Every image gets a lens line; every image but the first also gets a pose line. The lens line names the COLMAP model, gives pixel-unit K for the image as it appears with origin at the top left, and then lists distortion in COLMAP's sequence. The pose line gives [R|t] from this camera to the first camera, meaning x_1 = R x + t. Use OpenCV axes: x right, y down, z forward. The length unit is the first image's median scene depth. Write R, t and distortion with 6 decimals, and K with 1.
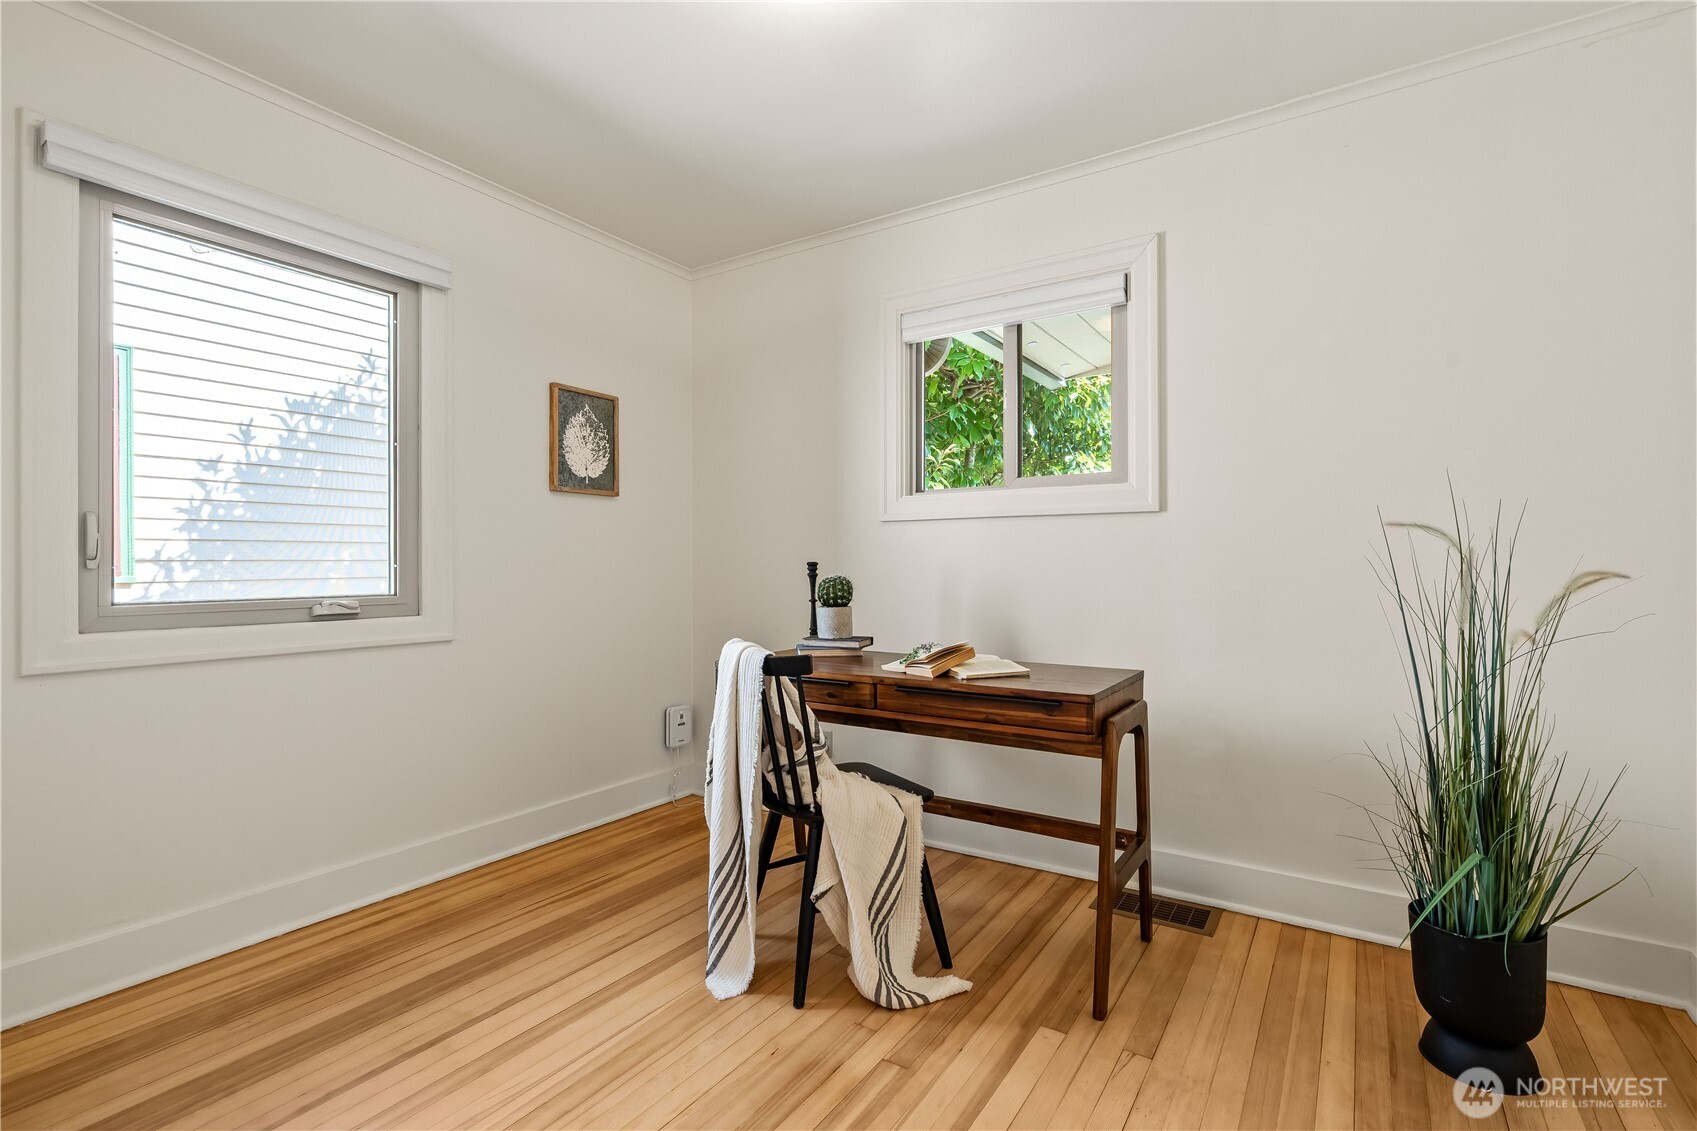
lens RADIAL K [[785.0, 0, 848.5], [0, 785.0, 565.5], [0, 0, 1]] dist [-0.001489, 0.001527]
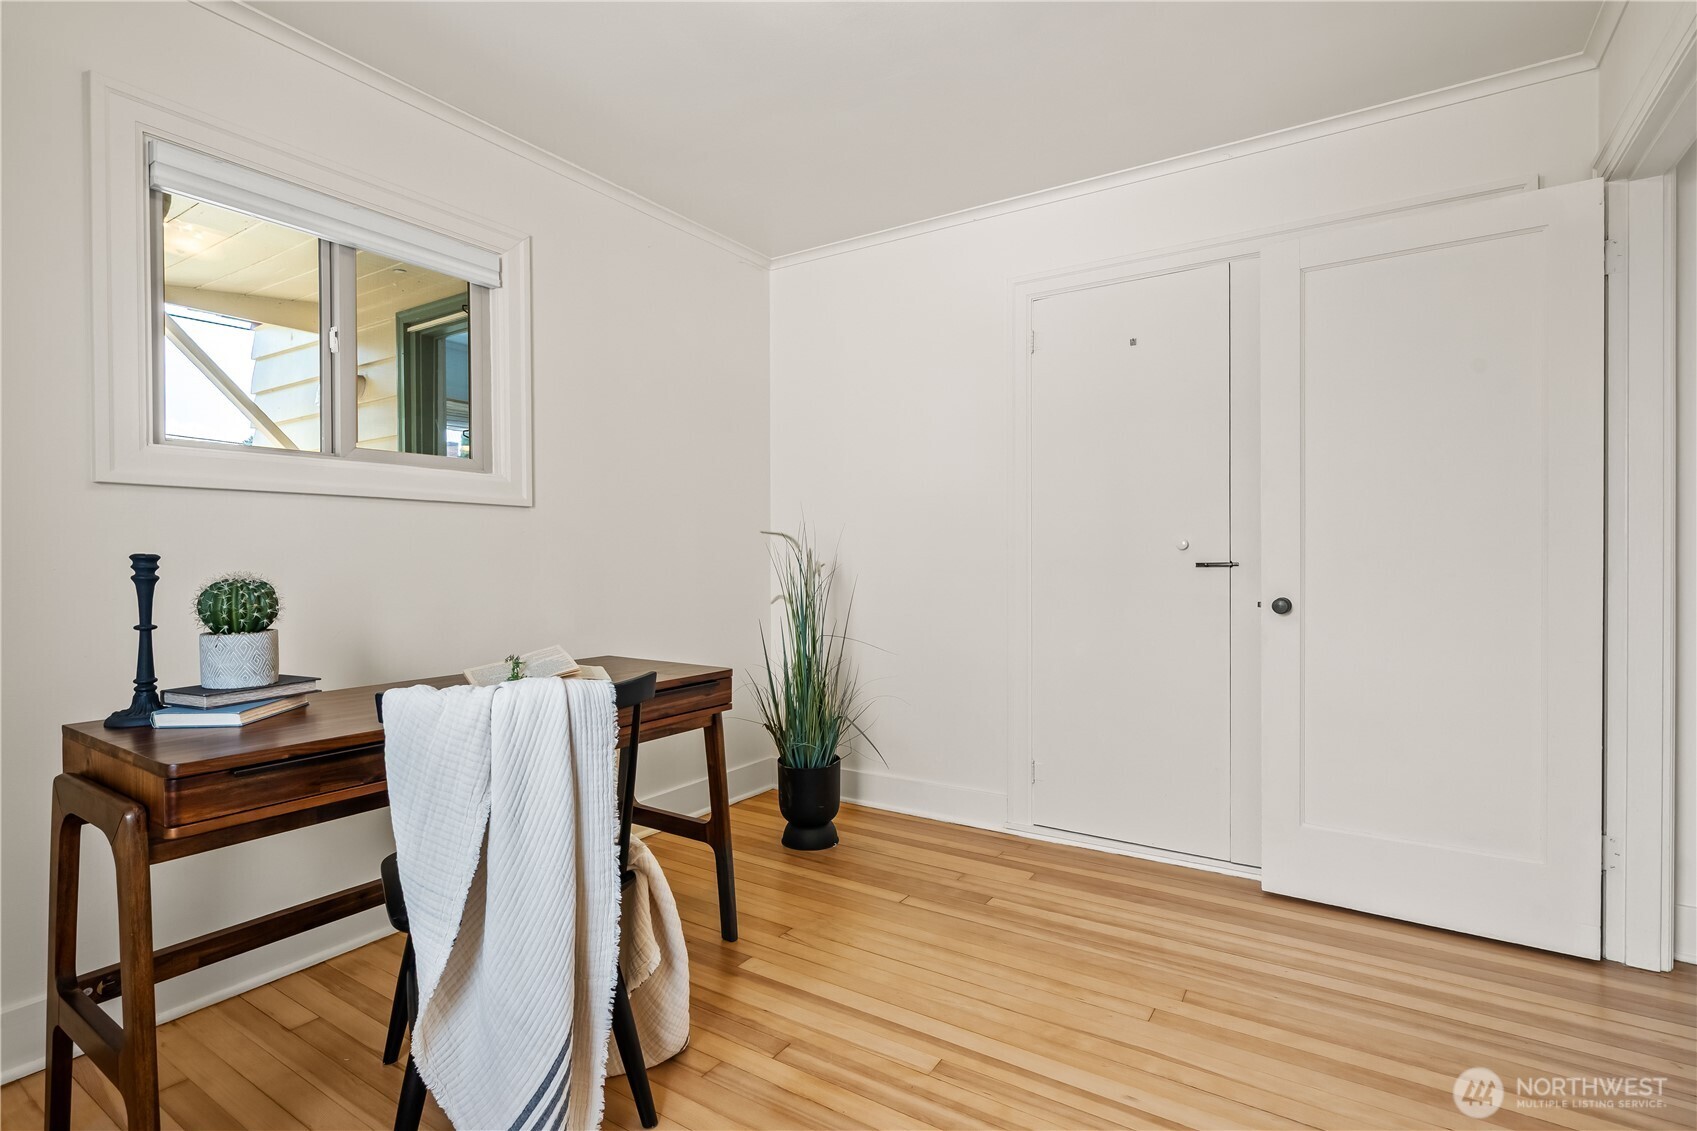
lens RADIAL K [[785.0, 0, 848.5], [0, 785.0, 565.5], [0, 0, 1]] dist [-0.001489, 0.001527]
pose [[-0.003935, -0.002408, 0.999989, -0.701848], [0.000658, 0.999997, 0.002410, 0.004696], [-0.999992, 0.000667, -0.003933, 0.675656]]
